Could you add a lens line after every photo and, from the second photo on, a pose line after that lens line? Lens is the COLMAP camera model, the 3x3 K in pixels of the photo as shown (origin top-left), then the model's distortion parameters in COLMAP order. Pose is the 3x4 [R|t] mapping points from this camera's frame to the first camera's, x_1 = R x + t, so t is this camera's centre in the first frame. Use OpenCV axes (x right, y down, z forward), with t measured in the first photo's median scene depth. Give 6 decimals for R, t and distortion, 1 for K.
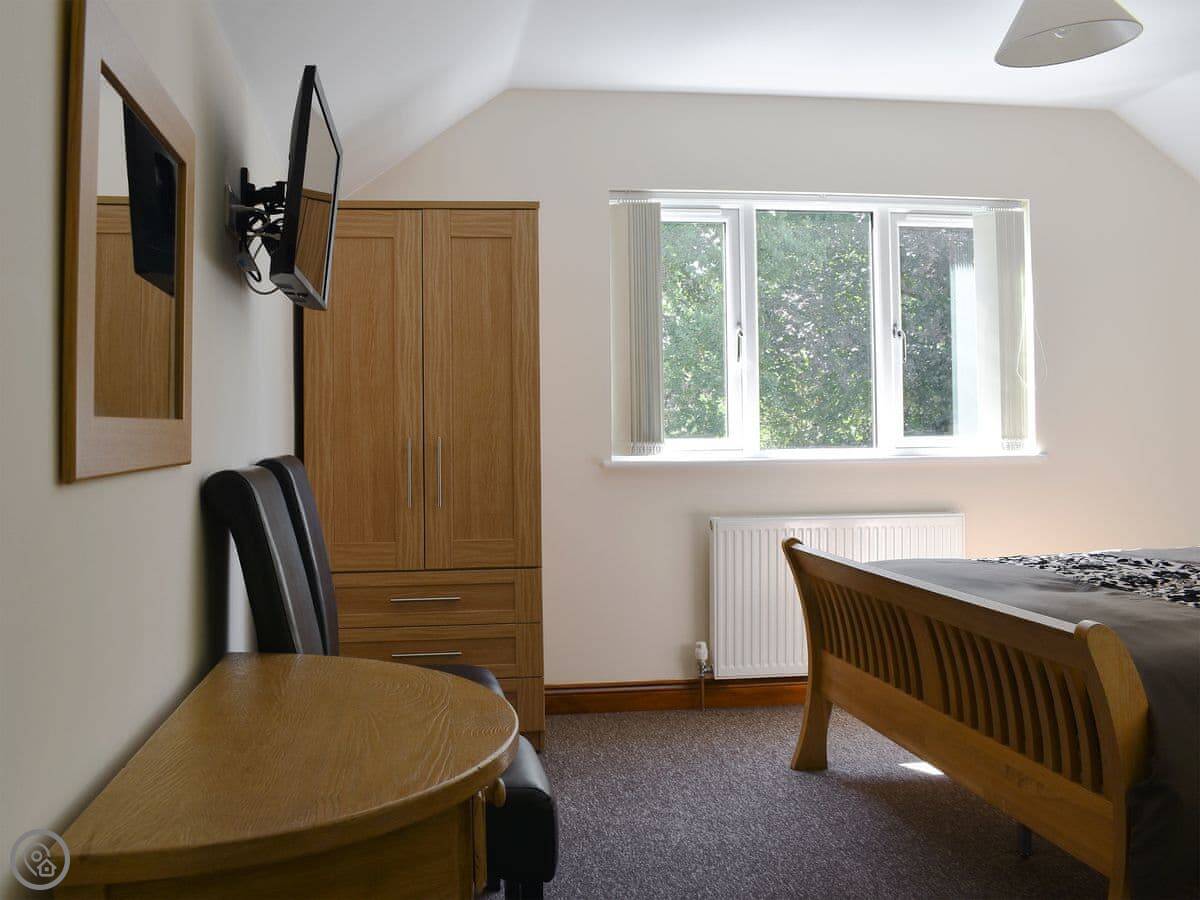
lens RADIAL K [[1162.1, 0, 598.5], [0, 1162.1, 410.3], [0, 0, 1]] dist [-0.100936, 0.022665]
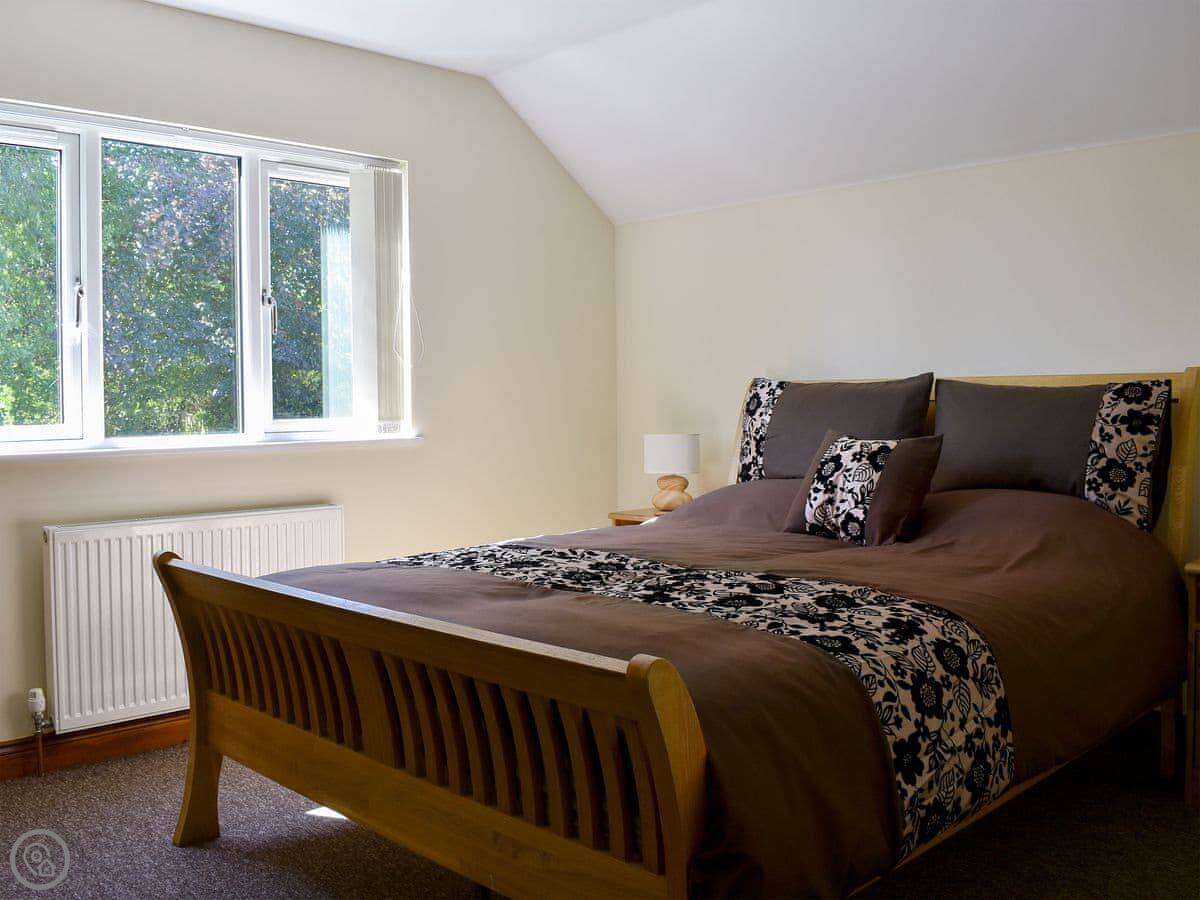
lens RADIAL K [[1162.1, 0, 598.5], [0, 1162.1, 410.3], [0, 0, 1]] dist [-0.100936, 0.022665]
pose [[0.836426, -0.010350, 0.547982, -0.008524], [0.002681, 0.999887, 0.014794, 0.004320], [-0.548073, -0.010905, 0.836359, 0.174698]]
